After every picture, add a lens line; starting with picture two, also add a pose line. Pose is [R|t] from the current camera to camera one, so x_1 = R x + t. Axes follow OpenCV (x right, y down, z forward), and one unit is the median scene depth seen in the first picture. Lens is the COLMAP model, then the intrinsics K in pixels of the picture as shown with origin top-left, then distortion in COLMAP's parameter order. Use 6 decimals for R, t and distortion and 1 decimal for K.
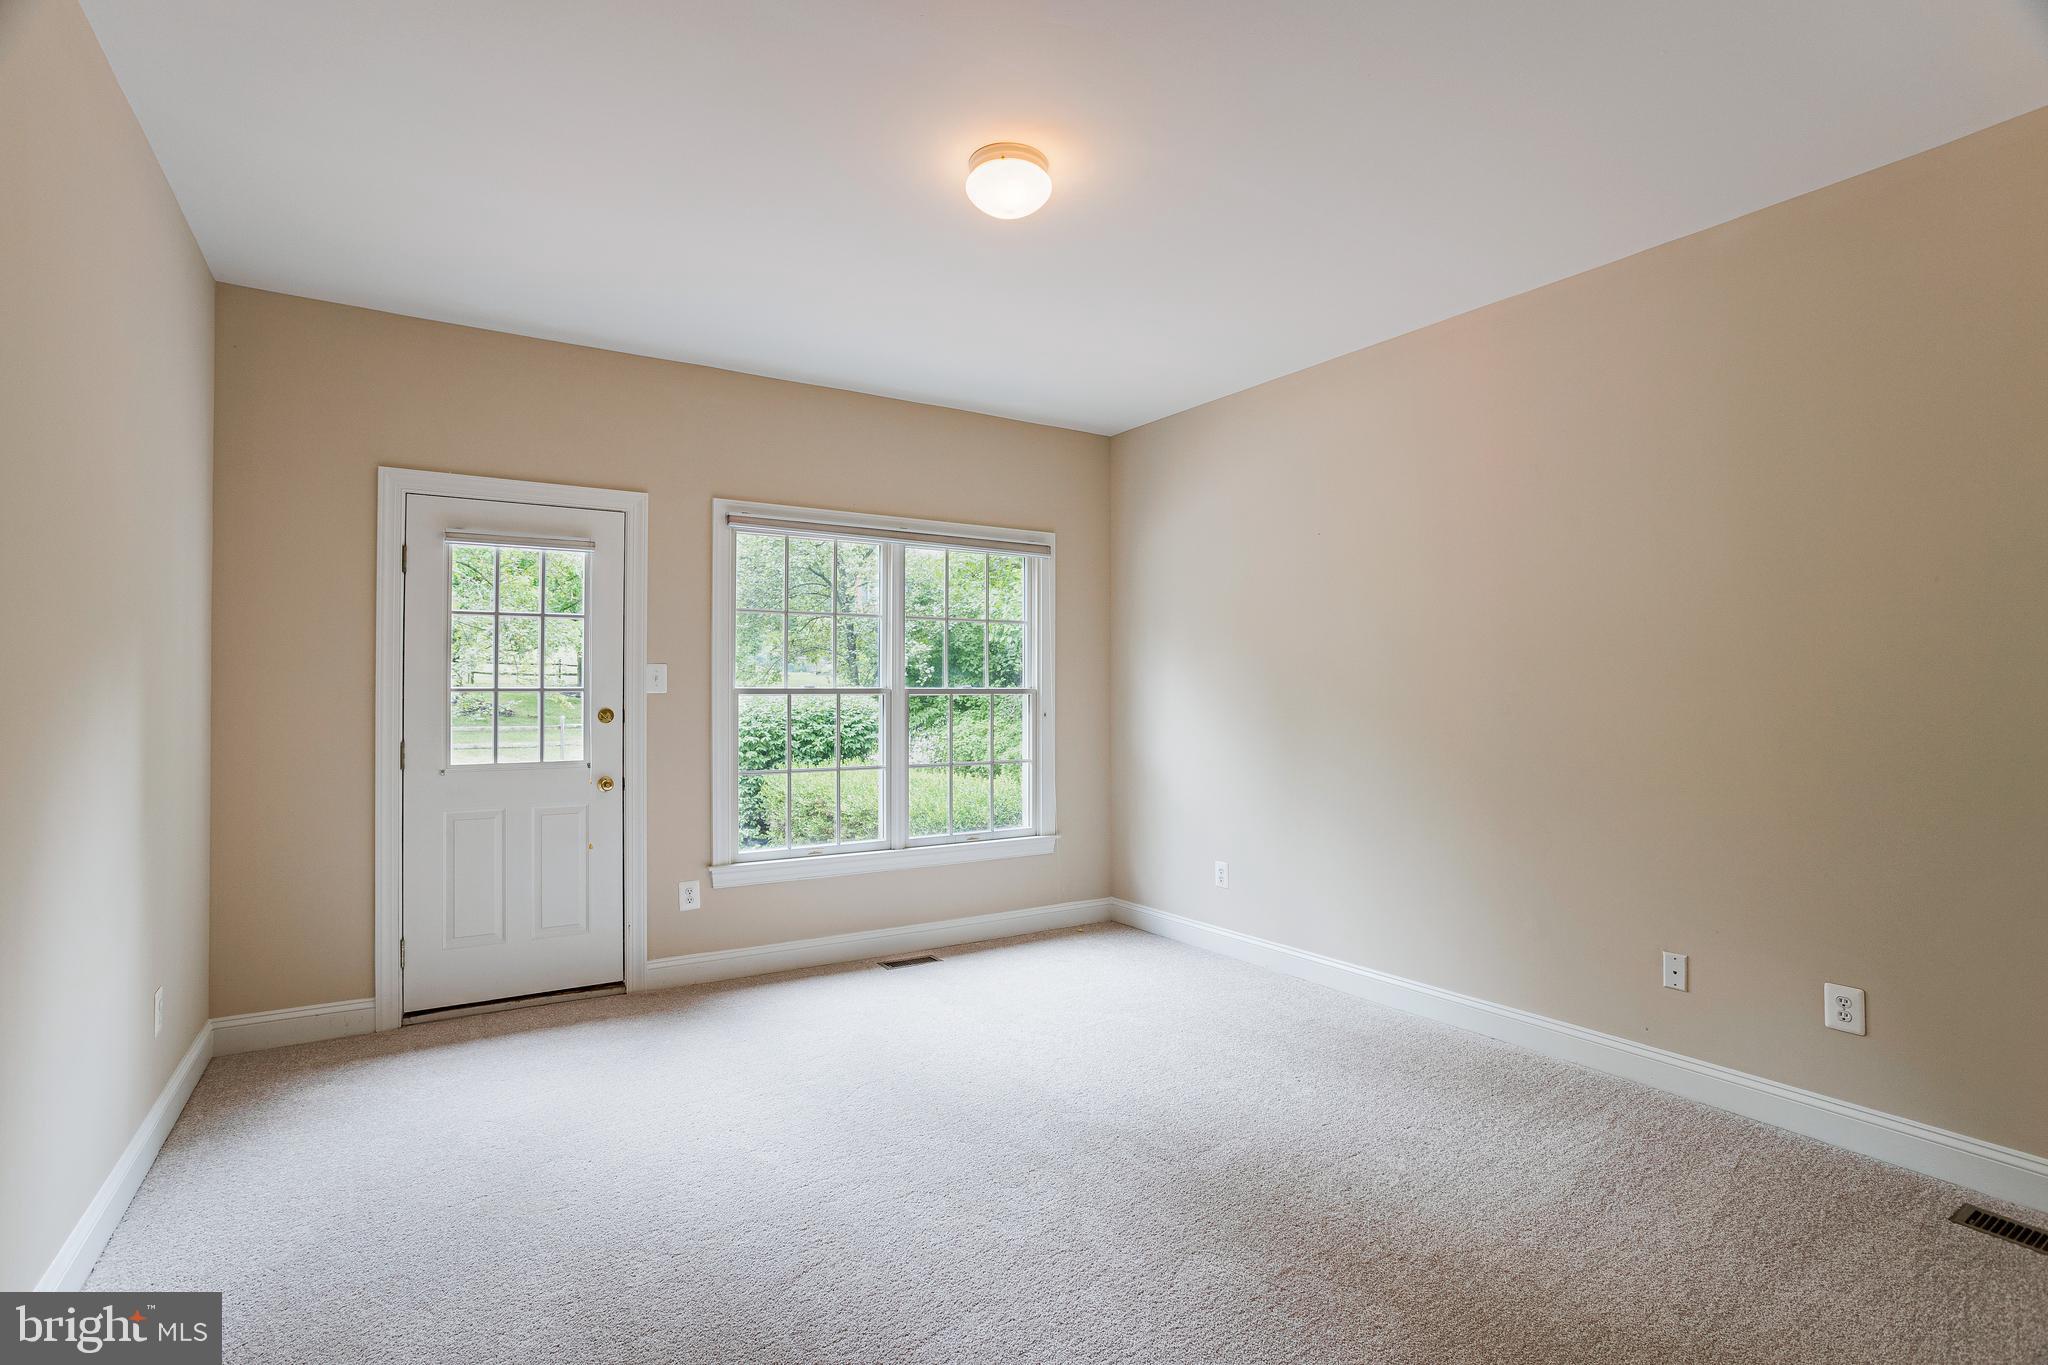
lens RADIAL K [[991.6, 0, 1010.6], [0, 991.6, 704.0], [0, 0, 1]] dist [-0.030989, 0.016830]
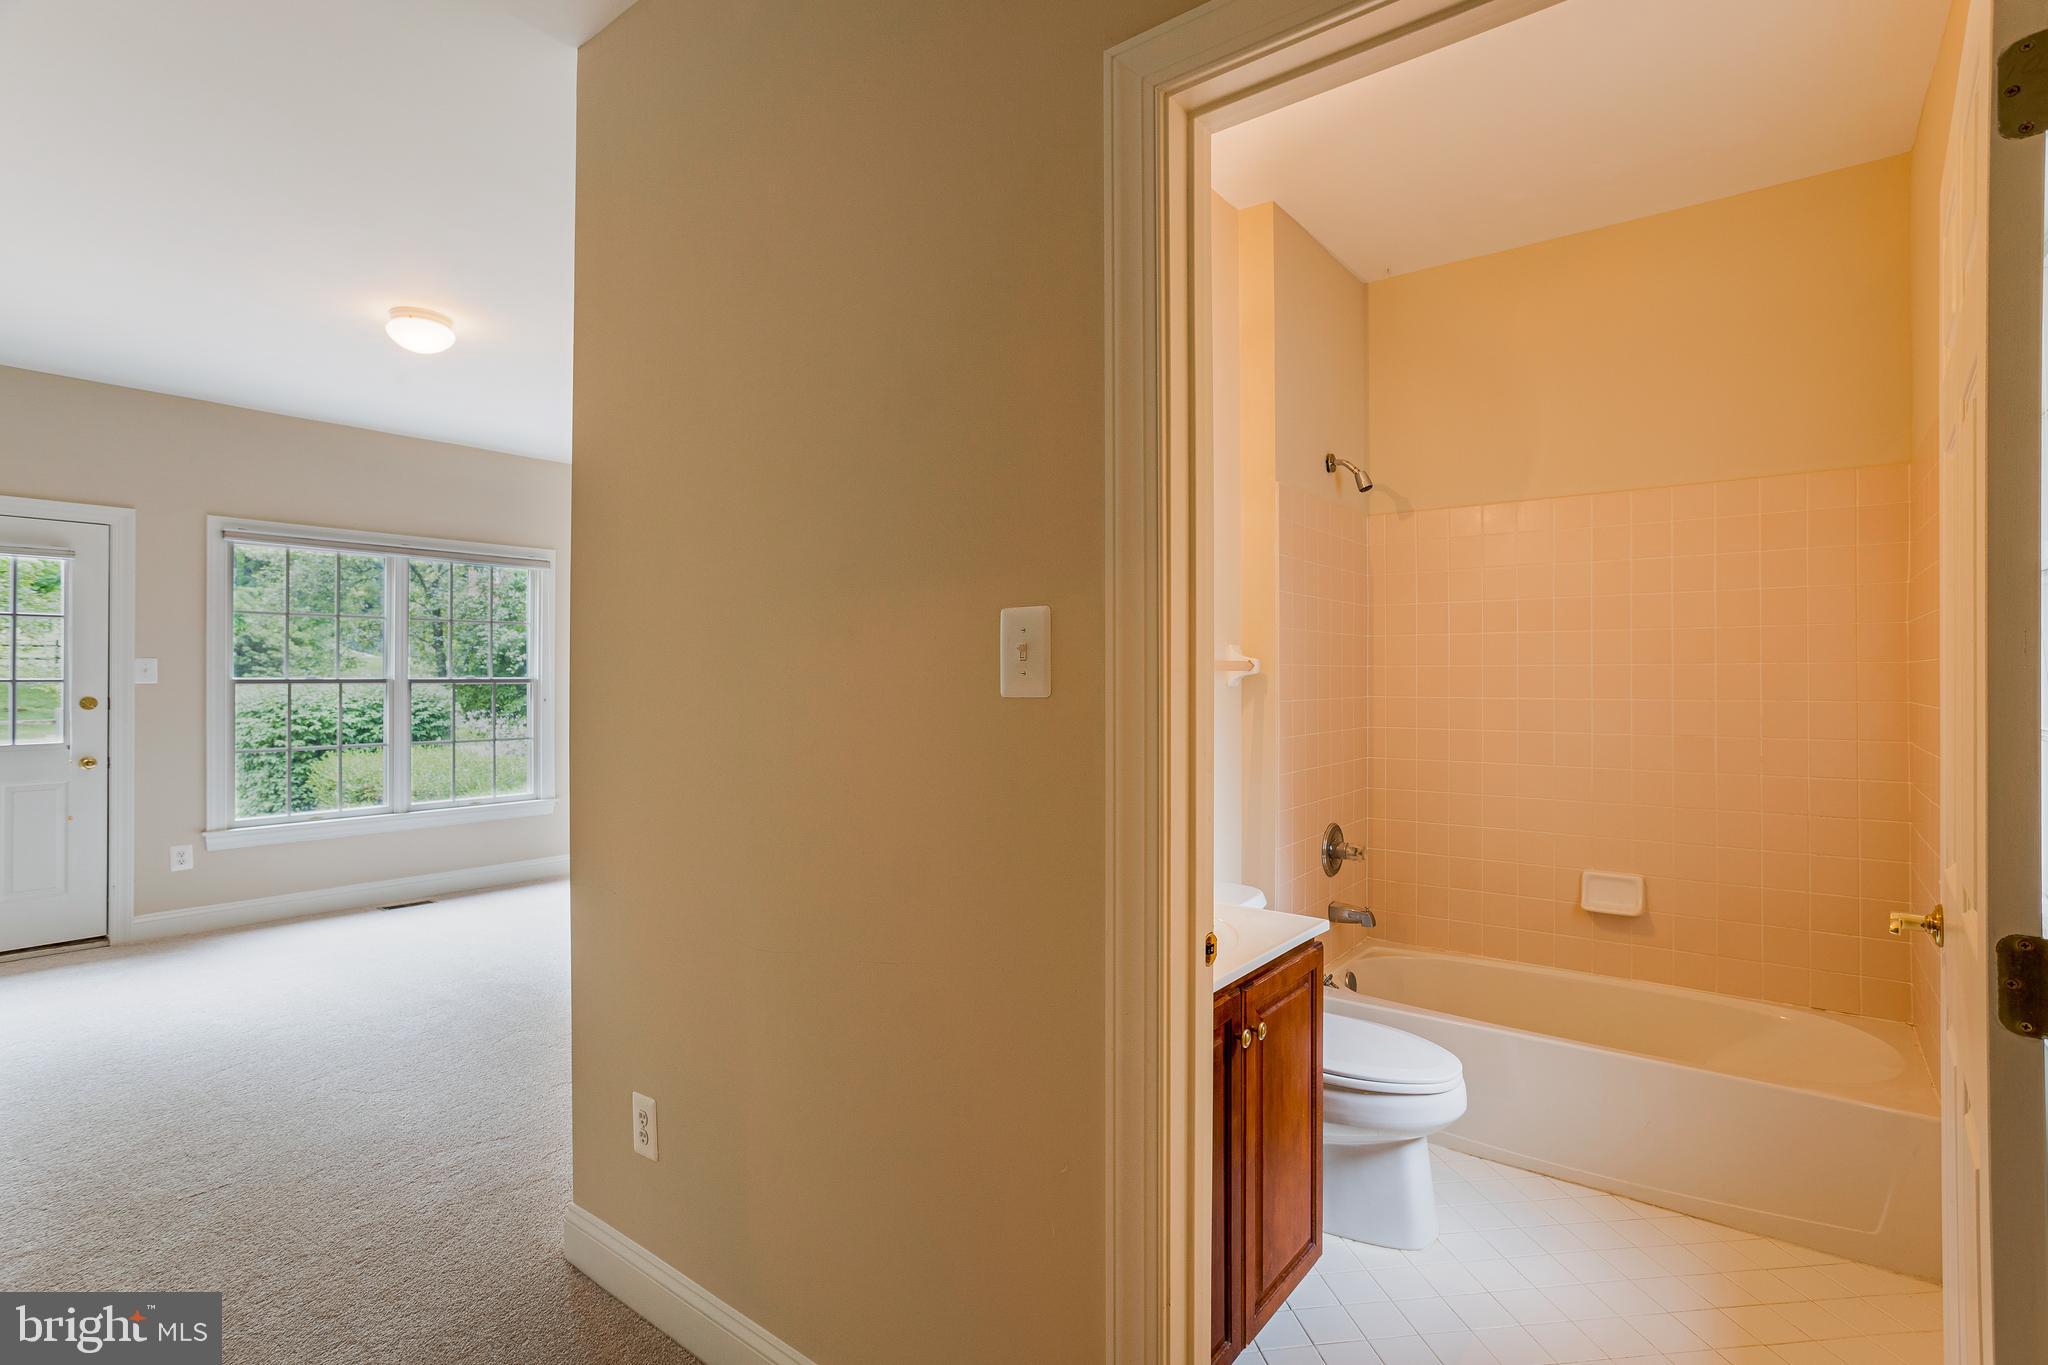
lens RADIAL K [[991.6, 0, 1027.4], [0, 991.6, 685.8], [0, 0, 1]] dist [-0.030989, 0.016830]
pose [[0.939876, -0.004255, 0.341490, 0.210821], [0.005734, 0.999978, -0.003323, 0.001344], [-0.341469, 0.005081, 0.939879, -0.406074]]
